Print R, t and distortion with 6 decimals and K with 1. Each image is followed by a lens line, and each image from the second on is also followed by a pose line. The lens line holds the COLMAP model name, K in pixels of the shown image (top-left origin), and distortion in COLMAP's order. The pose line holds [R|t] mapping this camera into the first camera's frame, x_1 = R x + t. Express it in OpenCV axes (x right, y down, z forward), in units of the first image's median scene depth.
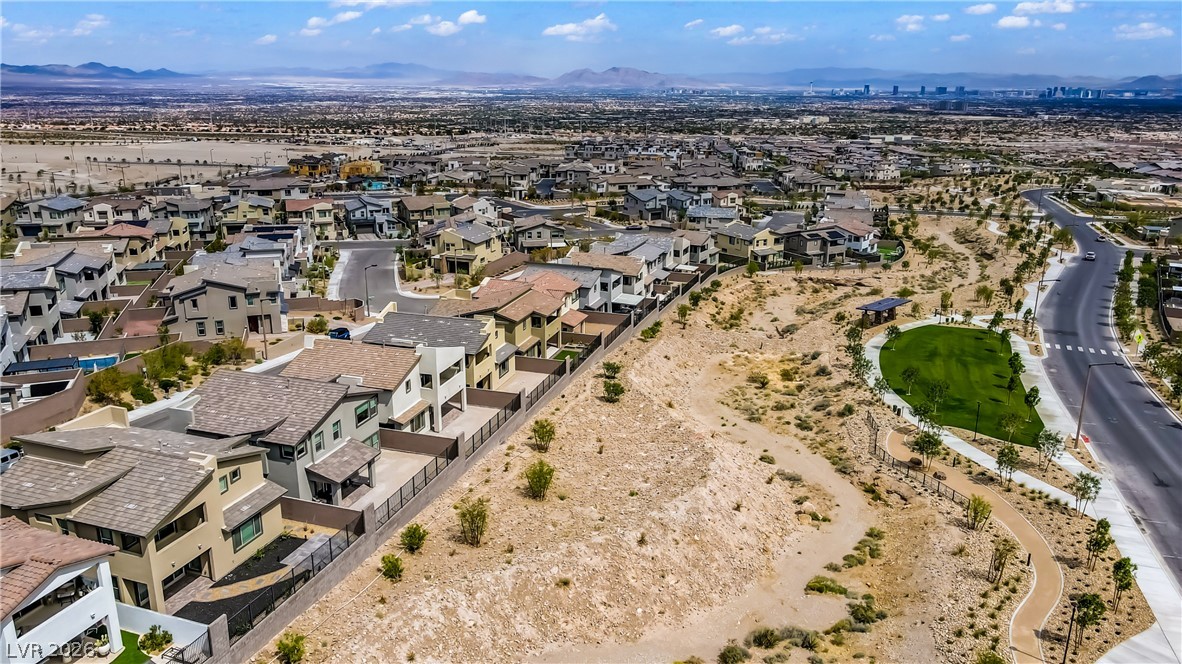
lens RADIAL K [[853.5, 0, 591.0], [0, 853.5, 332.0], [0, 0, 1]] dist [0.010643, 0.007281]
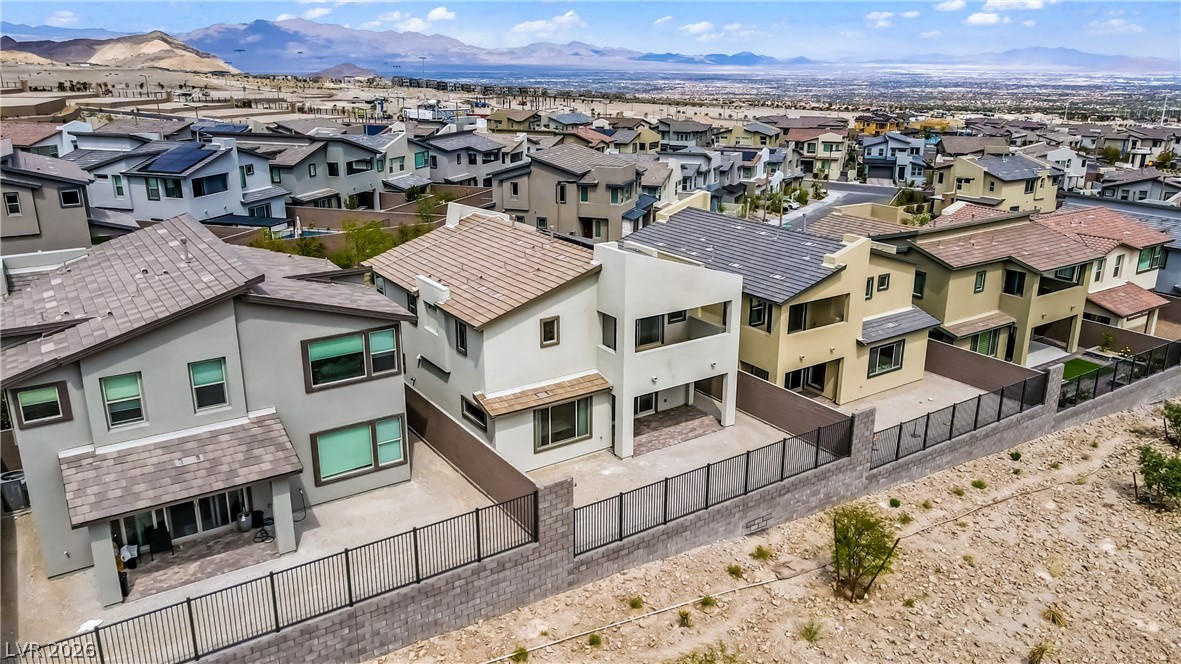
lens RADIAL K [[852.8, 0, 590.5], [0, 852.8, 332.0], [0, 0, 1]] dist [0.010643, 0.007281]
pose [[0.778749, 0.186736, -0.598899, 0.037359], [-0.178627, 0.981156, 0.073655, 0.020639], [0.601367, 0.049621, 0.797430, 0.484855]]
